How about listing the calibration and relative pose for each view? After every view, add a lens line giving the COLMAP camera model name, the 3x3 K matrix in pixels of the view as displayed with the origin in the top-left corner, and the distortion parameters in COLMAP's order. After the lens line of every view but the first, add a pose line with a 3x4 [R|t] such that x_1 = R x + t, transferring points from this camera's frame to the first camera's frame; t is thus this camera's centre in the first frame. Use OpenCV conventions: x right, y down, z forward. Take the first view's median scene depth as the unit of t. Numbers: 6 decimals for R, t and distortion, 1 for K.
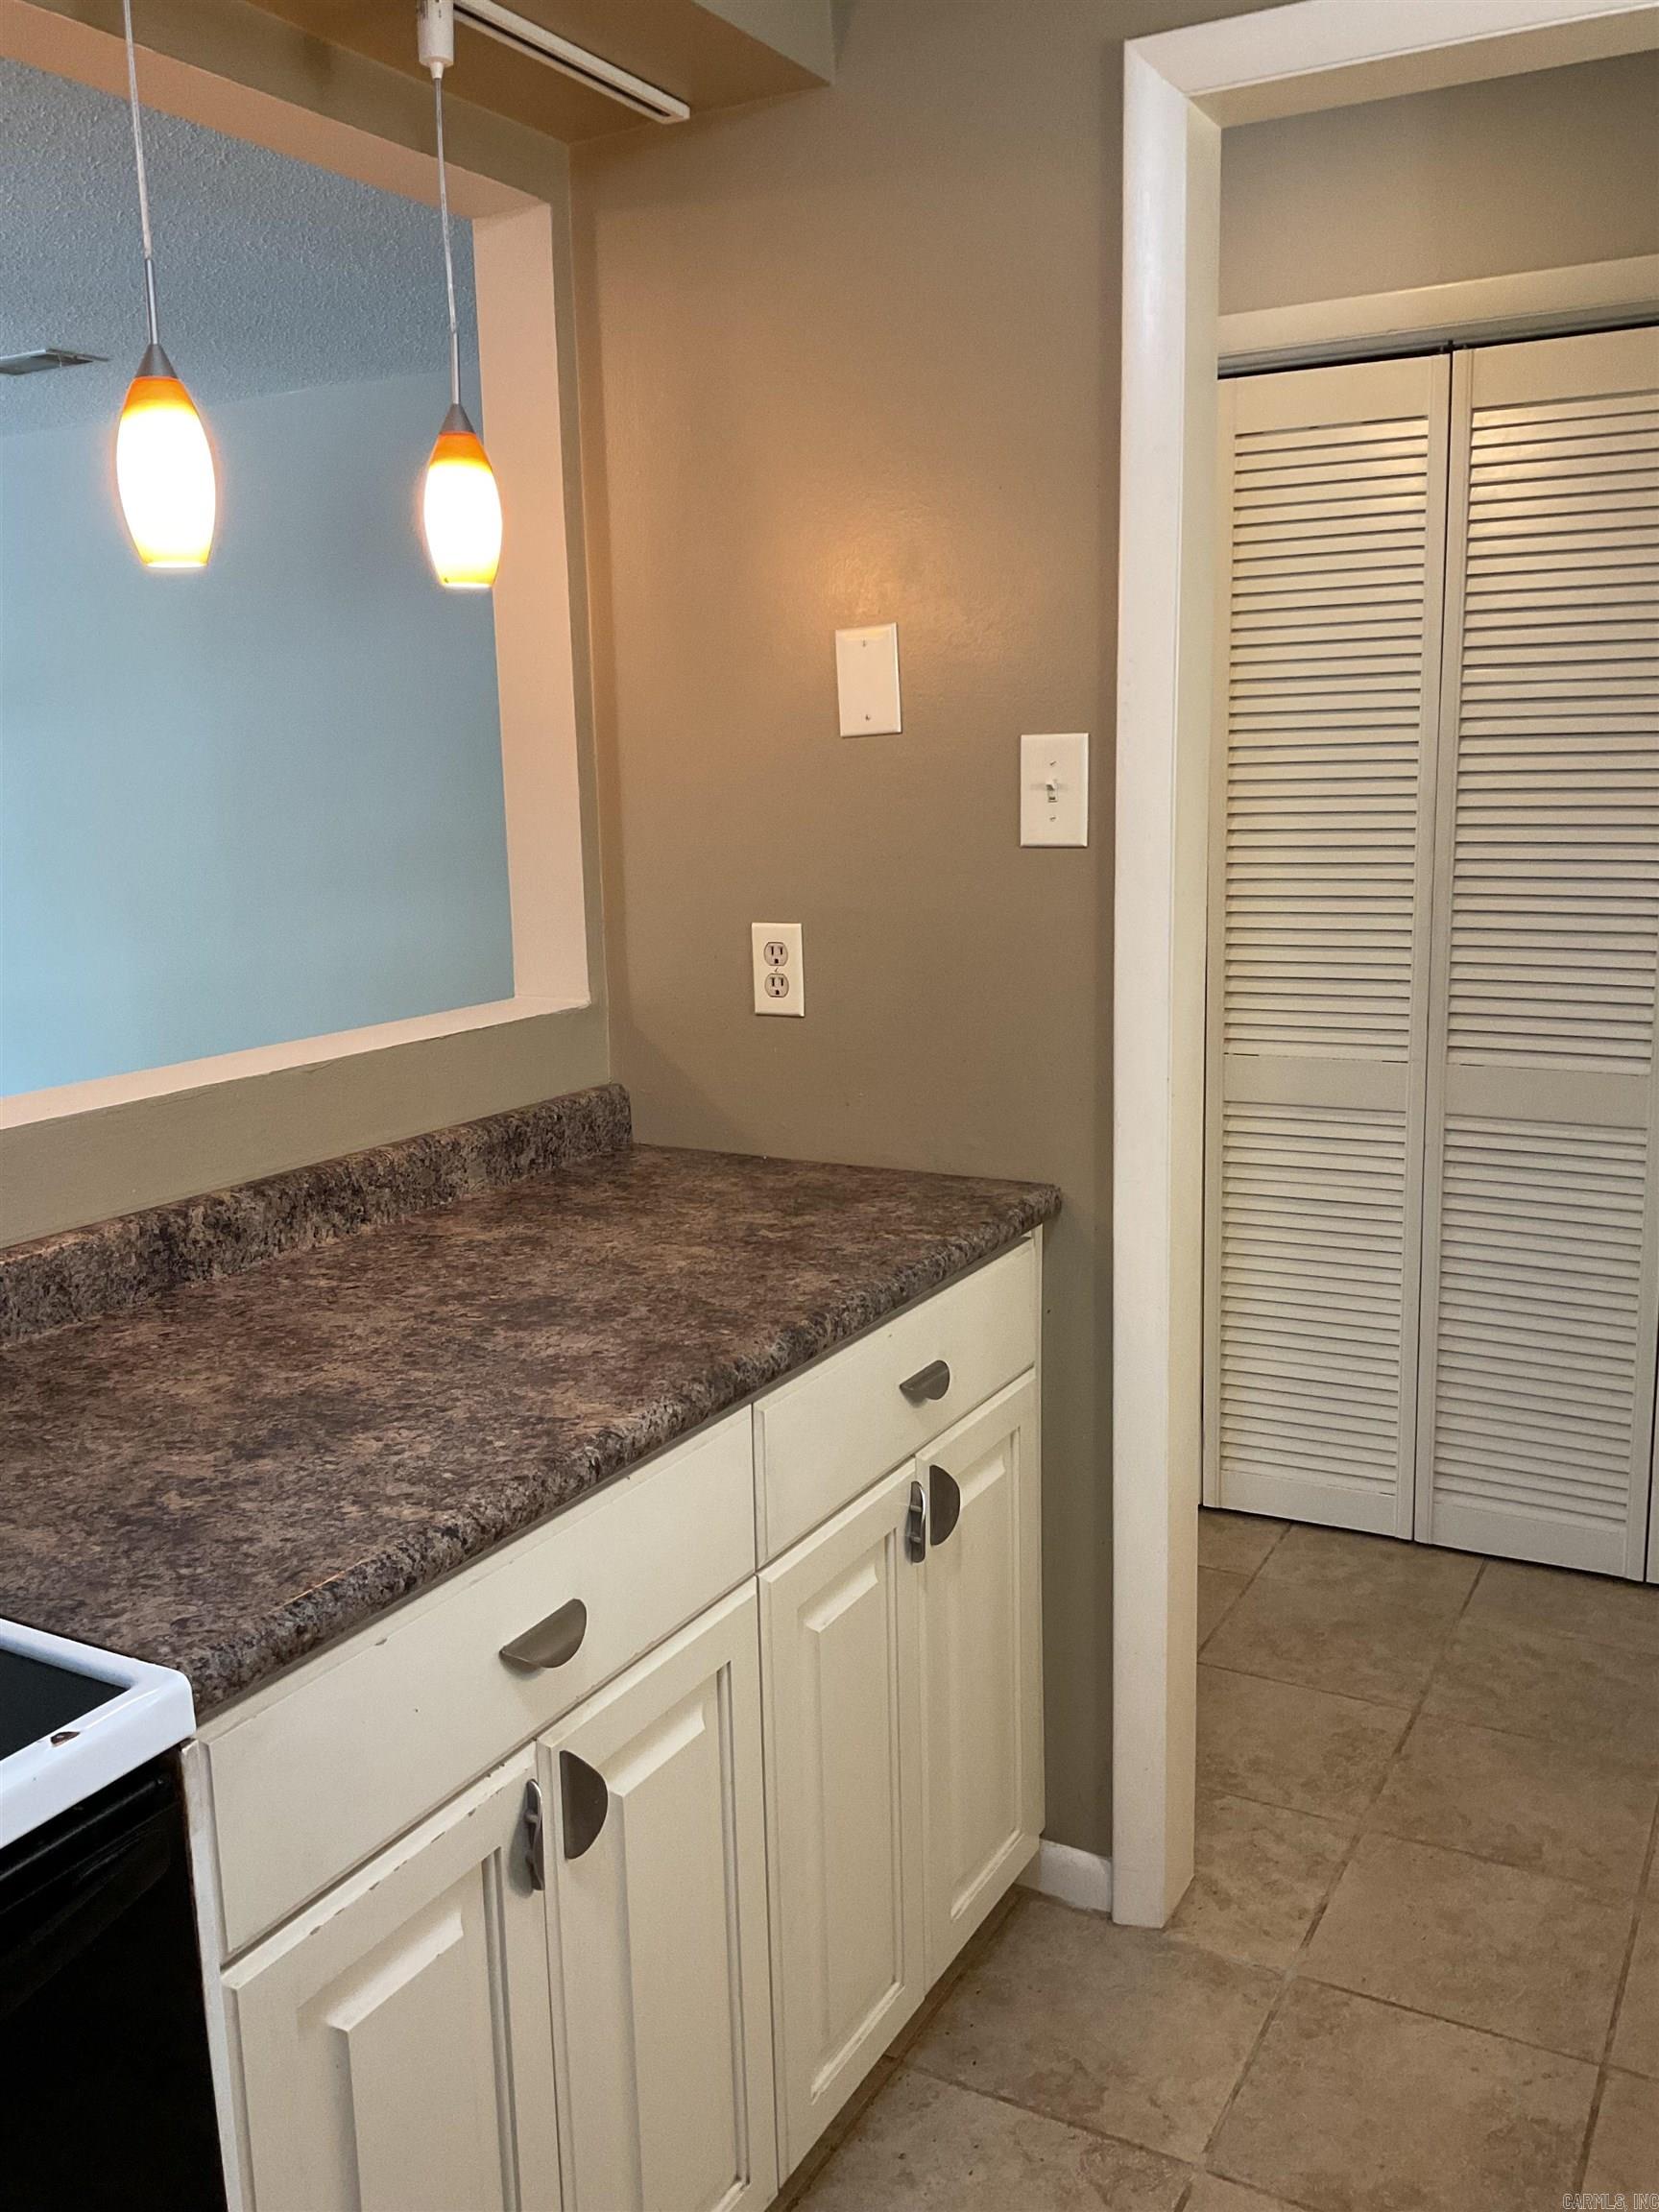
lens RADIAL K [[1842.5, 0, 829.5], [0, 1842.5, 1106.0], [0, 0, 1]] dist [0.076037, -0.011753]
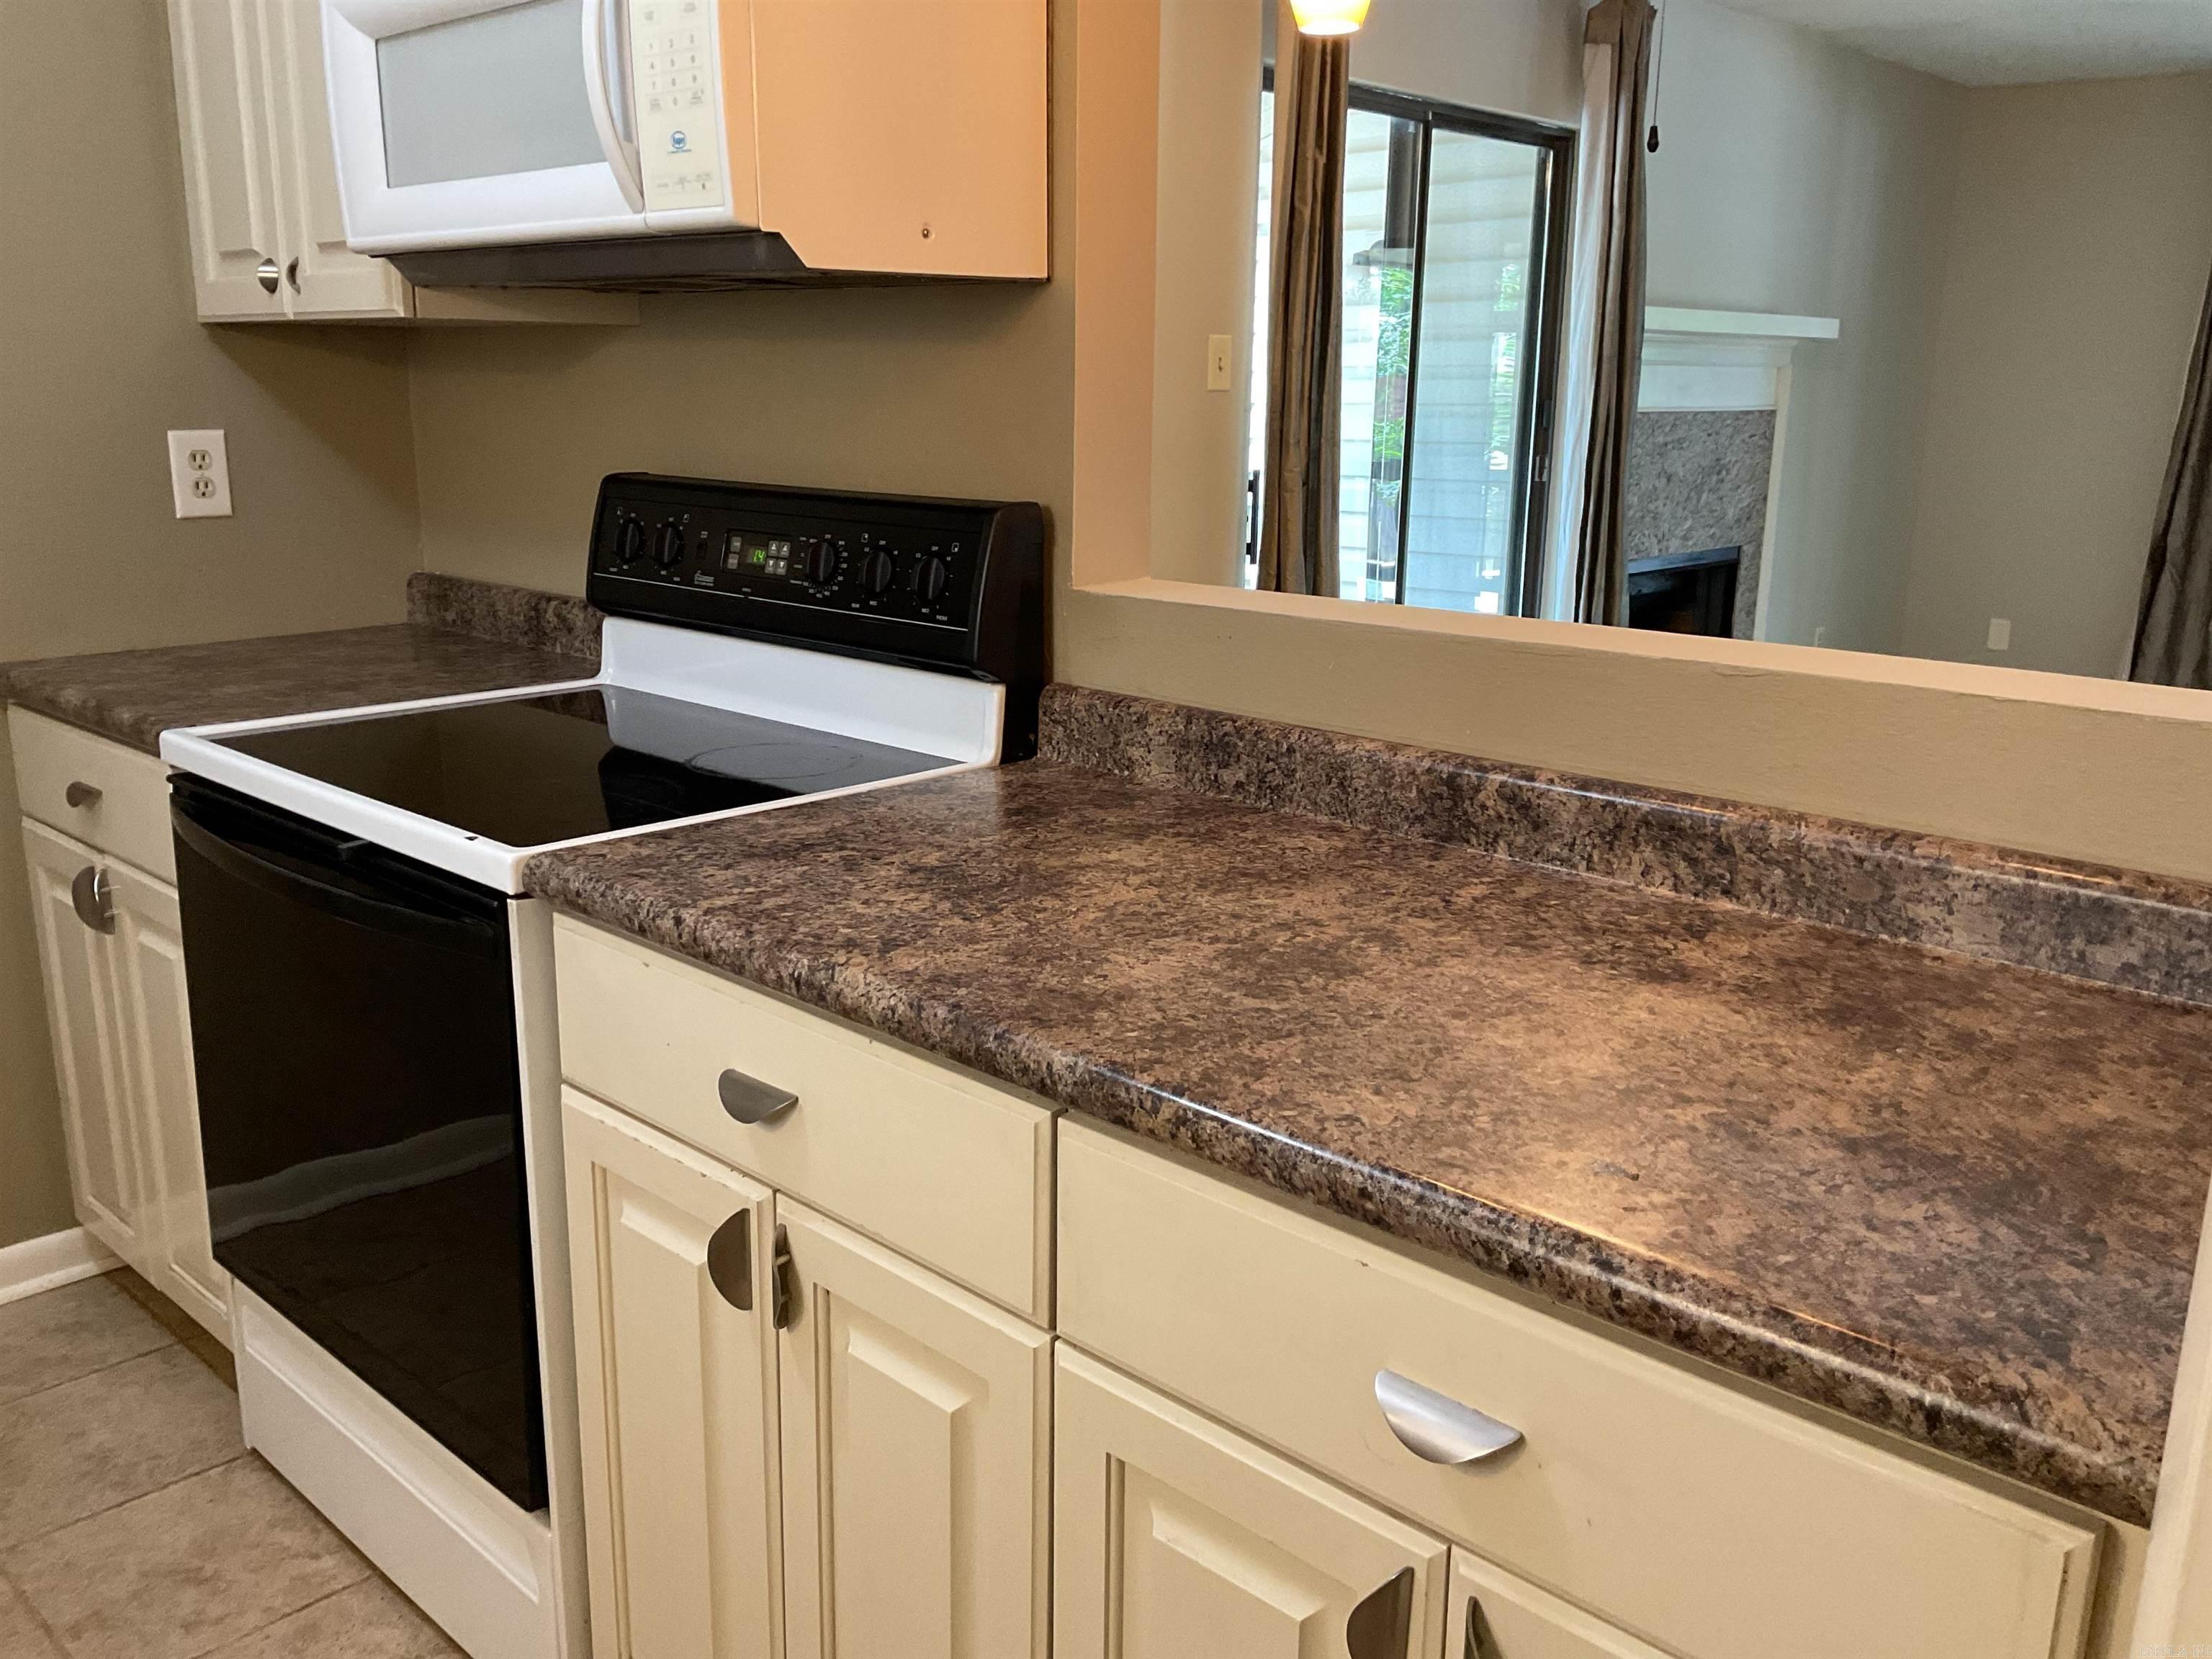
lens RADIAL K [[1842.5, 0, 1106.0], [0, 1842.5, 829.5], [0, 0, 1]] dist [0.076037, -0.011753]
pose [[-0.257489, 0.251780, -0.932902, 0.622300], [-0.184998, 0.934752, 0.303340, -0.176352], [0.948407, 0.250692, -0.194110, 1.148980]]
